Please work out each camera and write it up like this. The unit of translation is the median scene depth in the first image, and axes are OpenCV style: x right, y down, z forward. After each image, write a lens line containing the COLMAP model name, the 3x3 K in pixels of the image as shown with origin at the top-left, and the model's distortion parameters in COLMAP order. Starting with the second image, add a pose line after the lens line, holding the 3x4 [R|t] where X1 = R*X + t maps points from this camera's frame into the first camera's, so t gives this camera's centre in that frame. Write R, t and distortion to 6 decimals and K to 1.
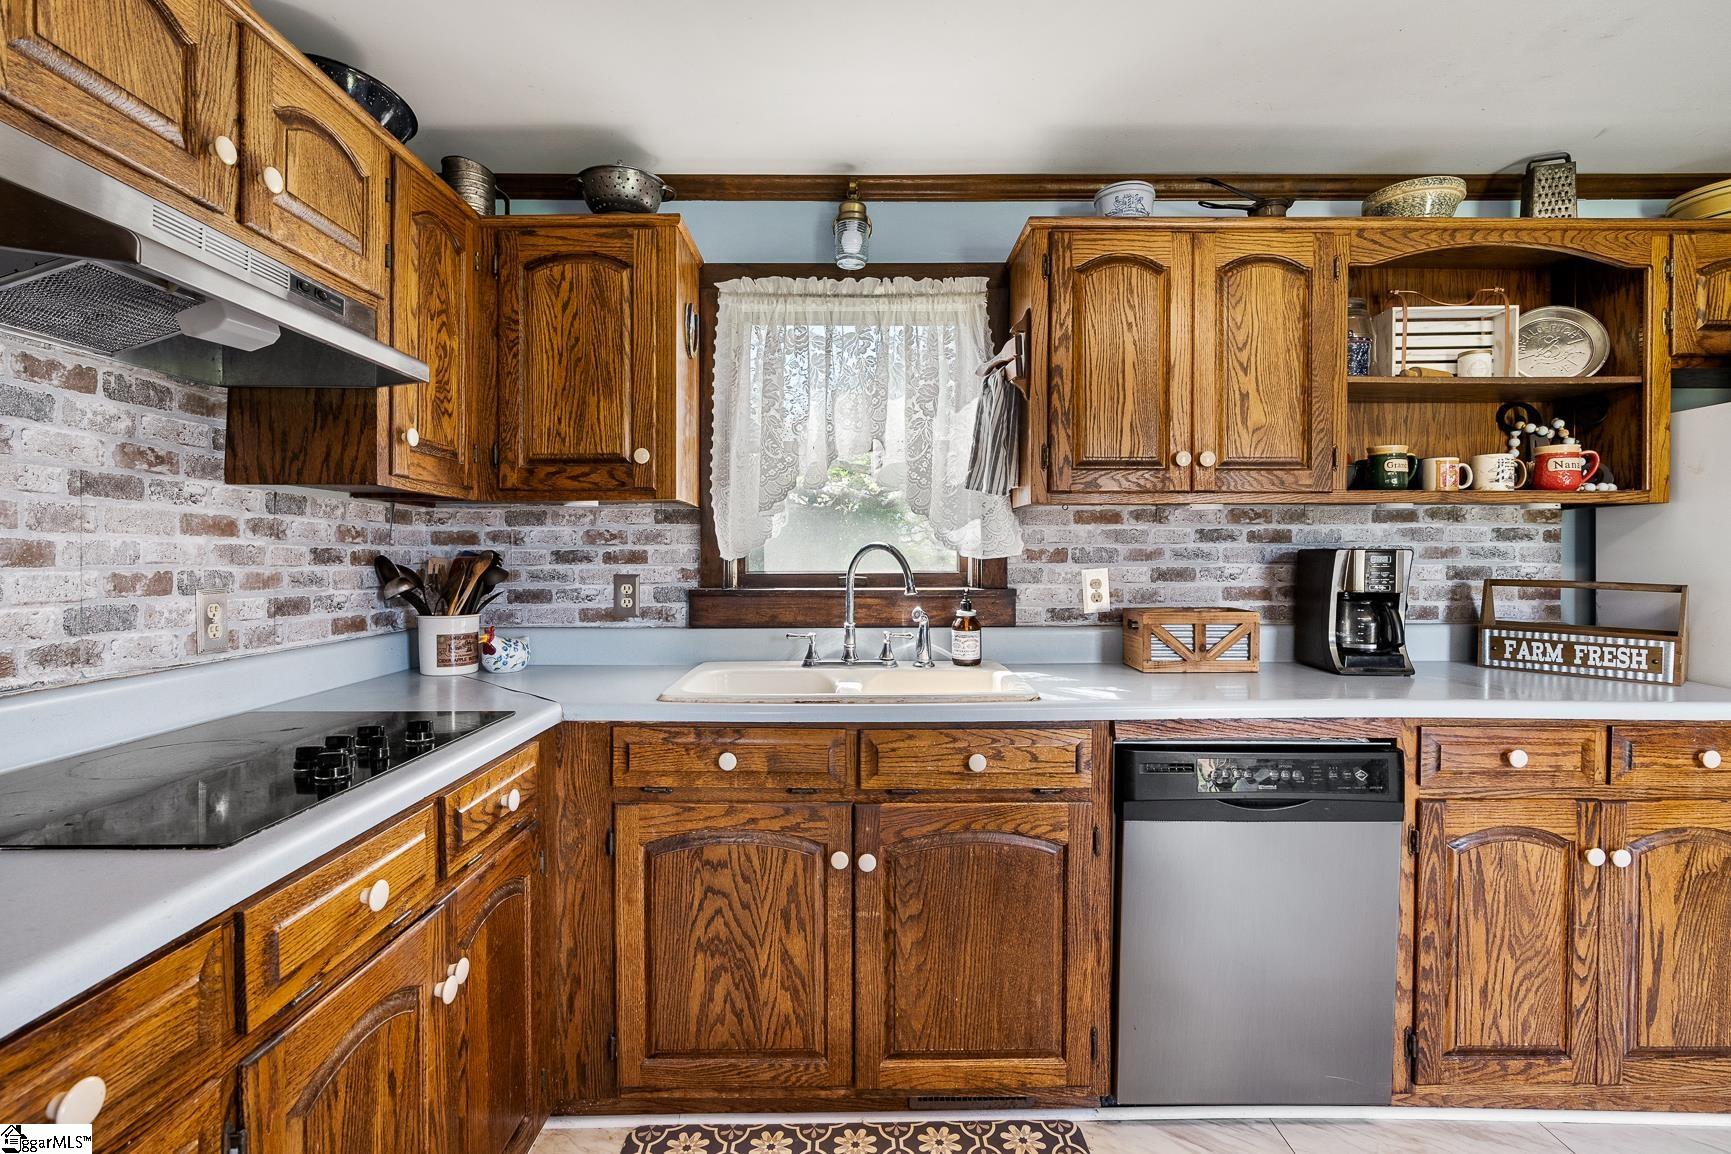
lens RADIAL K [[818.0, 0, 858.2], [0, 818.0, 565.7], [0, 0, 1]] dist [-0.001648, -0.000277]
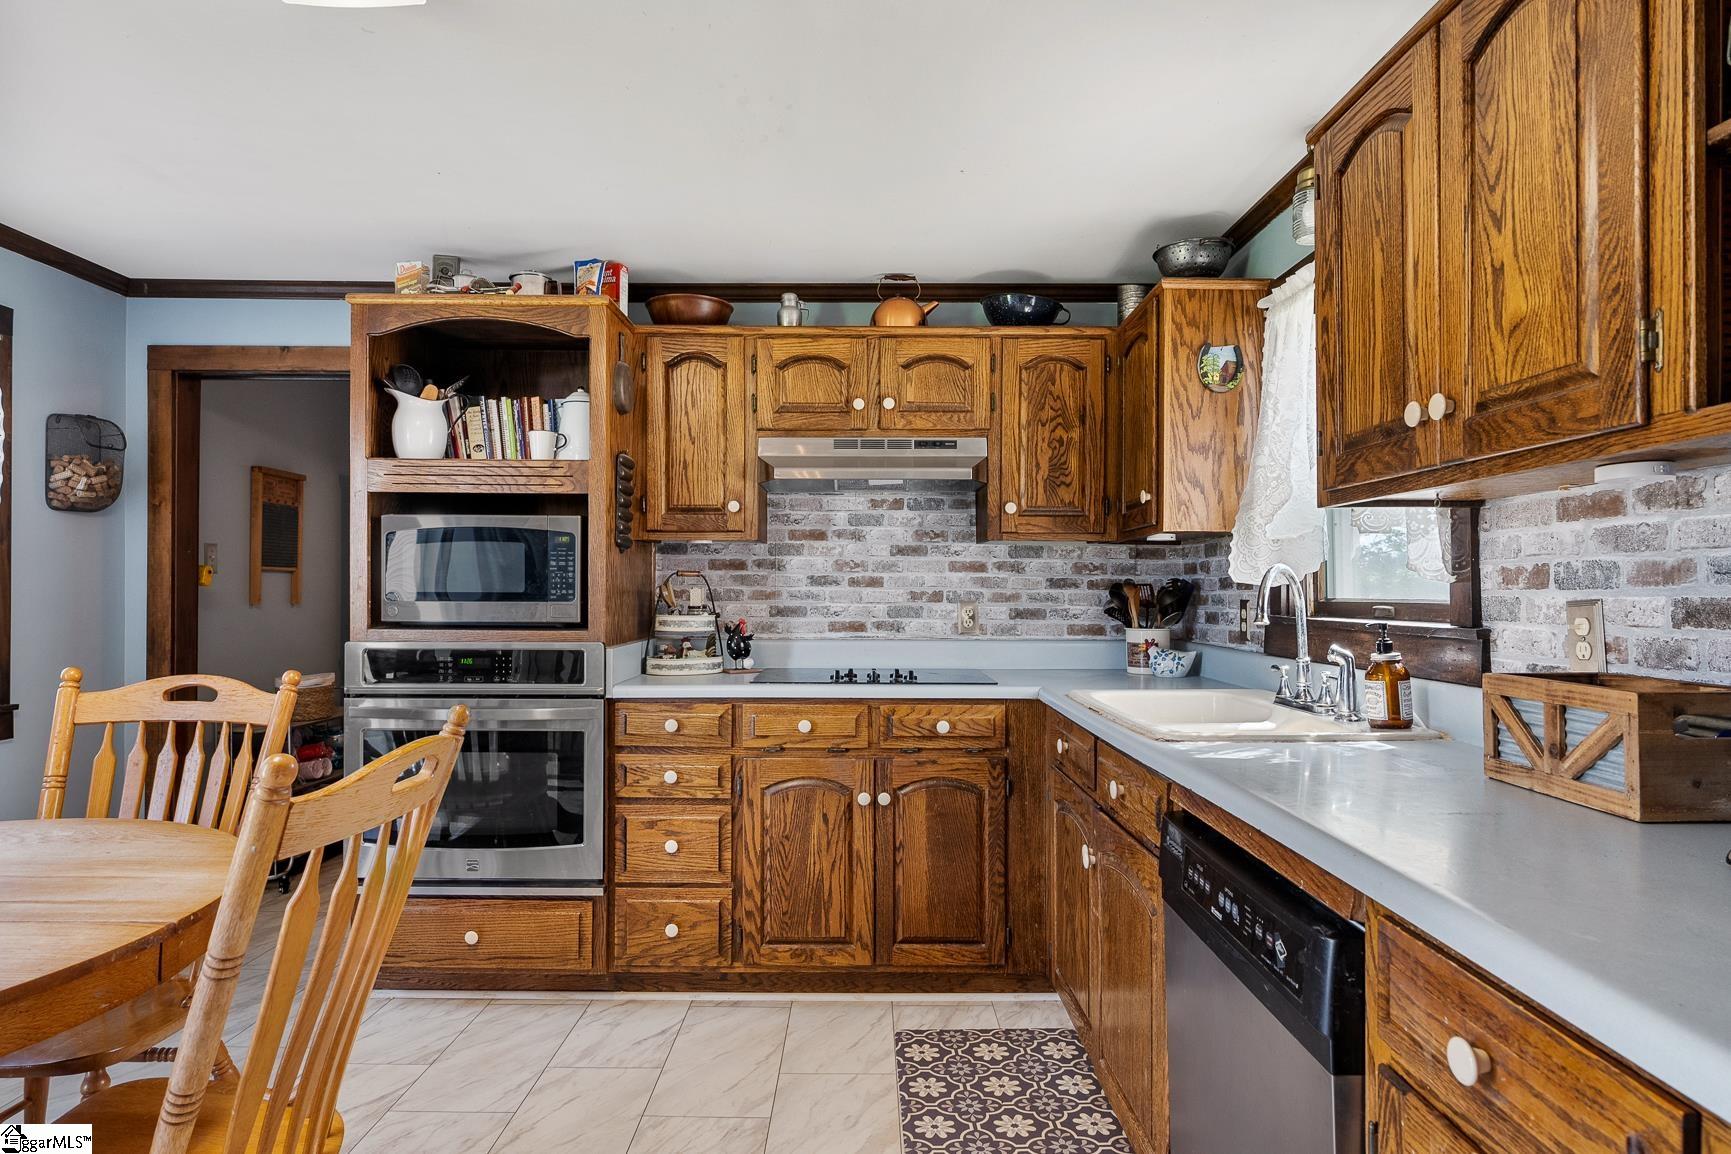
lens RADIAL K [[959.0, 0, 868.7], [0, 959.0, 584.2], [0, 0, 1]] dist [-0.006275, 0.000854]
pose [[0.003732, -0.004913, -0.999981, 1.095877], [-0.013688, 0.999894, -0.004964, 0.003701], [0.999899, 0.013706, 0.003664, 0.594580]]
